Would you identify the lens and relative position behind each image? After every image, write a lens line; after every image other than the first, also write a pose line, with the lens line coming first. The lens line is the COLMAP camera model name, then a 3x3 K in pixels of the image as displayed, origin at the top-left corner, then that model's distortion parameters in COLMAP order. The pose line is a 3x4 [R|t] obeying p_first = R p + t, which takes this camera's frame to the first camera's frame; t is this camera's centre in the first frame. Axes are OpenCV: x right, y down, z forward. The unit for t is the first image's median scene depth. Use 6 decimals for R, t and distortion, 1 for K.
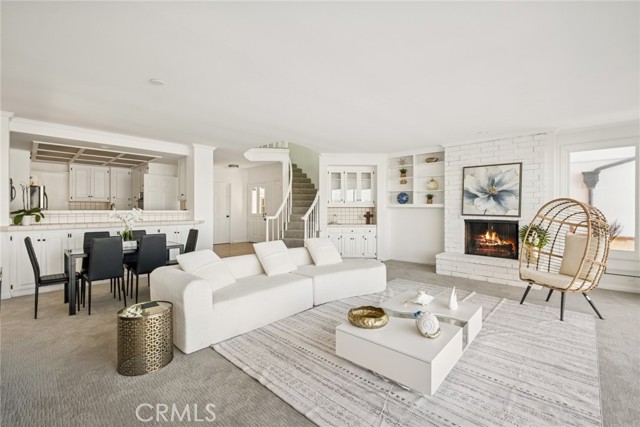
lens RADIAL K [[280.4, 0, 325.9], [0, 280.4, 212.2], [0, 0, 1]] dist [-0.000383, -0.000570]
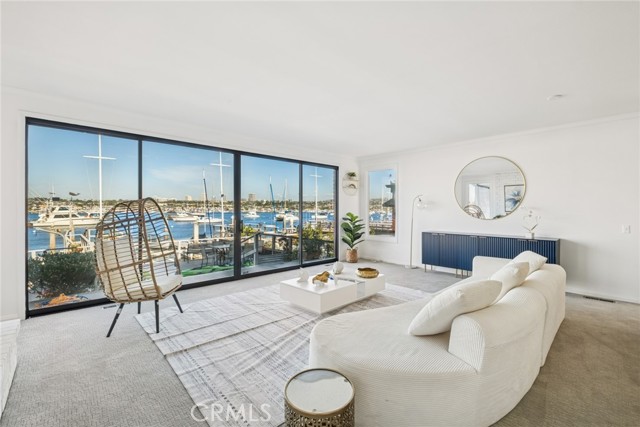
lens RADIAL K [[280.4, 0, 325.9], [0, 280.4, 212.2], [0, 0, 1]] dist [-0.000383, -0.000570]
pose [[-0.996966, -0.003599, 0.077750, 0.124150], [-0.002378, 0.999873, 0.015789, -0.011302], [-0.077797, 0.015556, -0.996848, 1.209538]]
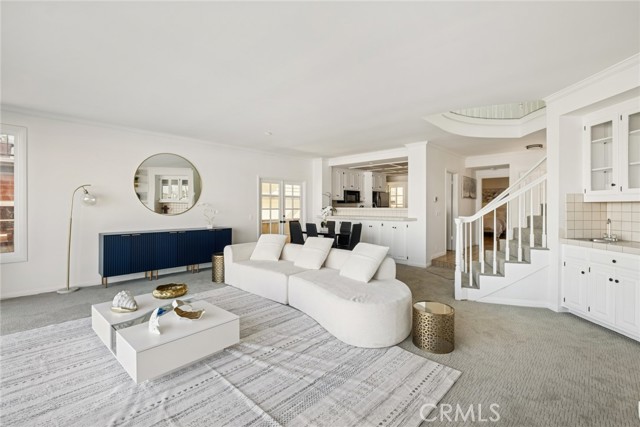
lens RADIAL K [[287.6, 0, 326.0], [0, 287.6, 207.2], [0, 0, 1]] dist [0.000068, -0.000847]
pose [[-0.003441, 0.000827, -0.999994, 0.646916], [-0.011215, 0.999937, 0.000866, -0.006670], [0.999931, 0.011217, -0.003432, 0.756690]]
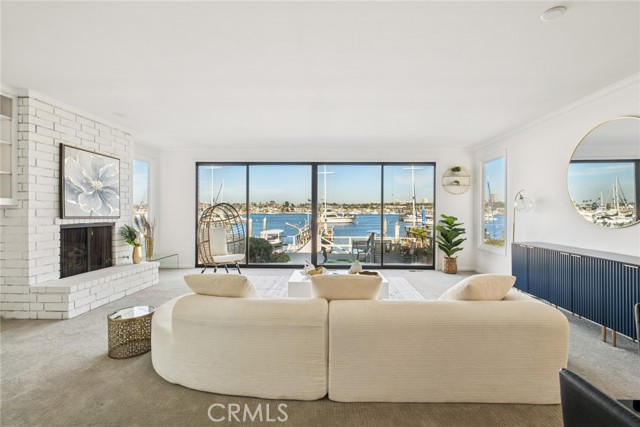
lens RADIAL K [[280.4, 0, 325.9], [0, 280.4, 212.2], [0, 0, 1]] dist [-0.000383, -0.000570]
pose [[-0.641152, -0.006430, 0.767387, -0.407917], [0.001264, 0.999955, 0.009434, -0.009166], [-0.767413, 0.007019, -0.641114, 0.988980]]
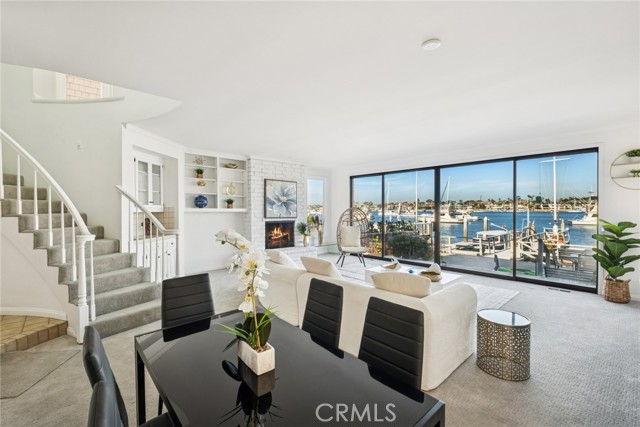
lens RADIAL K [[279.1, 0, 320.0], [0, 279.1, 213.5], [0, 0, 1]] dist [-0.002141, -0.000522]
pose [[0.107318, -0.016853, 0.994082, -0.725205], [0.012247, 0.999803, 0.015628, -0.026593], [-0.994149, 0.010497, 0.107503, 0.661068]]
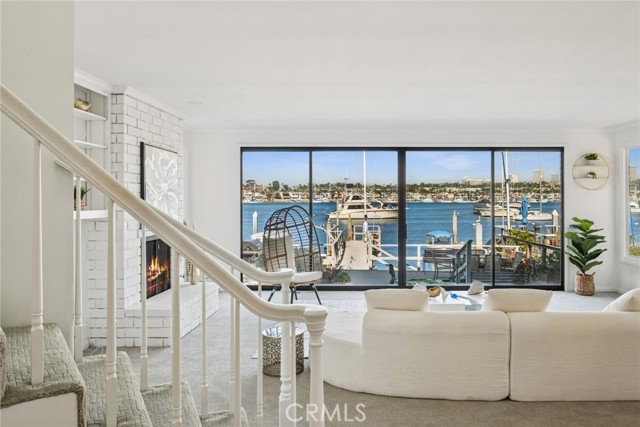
lens RADIAL K [[483.3, 0, 352.0], [0, 483.3, 194.9], [0, 0, 1]] dist [-0.004069, 0.001063]
pose [[-0.654548, 0.003247, 0.756013, -0.505642], [0.005597, 0.999984, 0.000551, -0.058473], [-0.755999, 0.004592, -0.654556, 1.358885]]
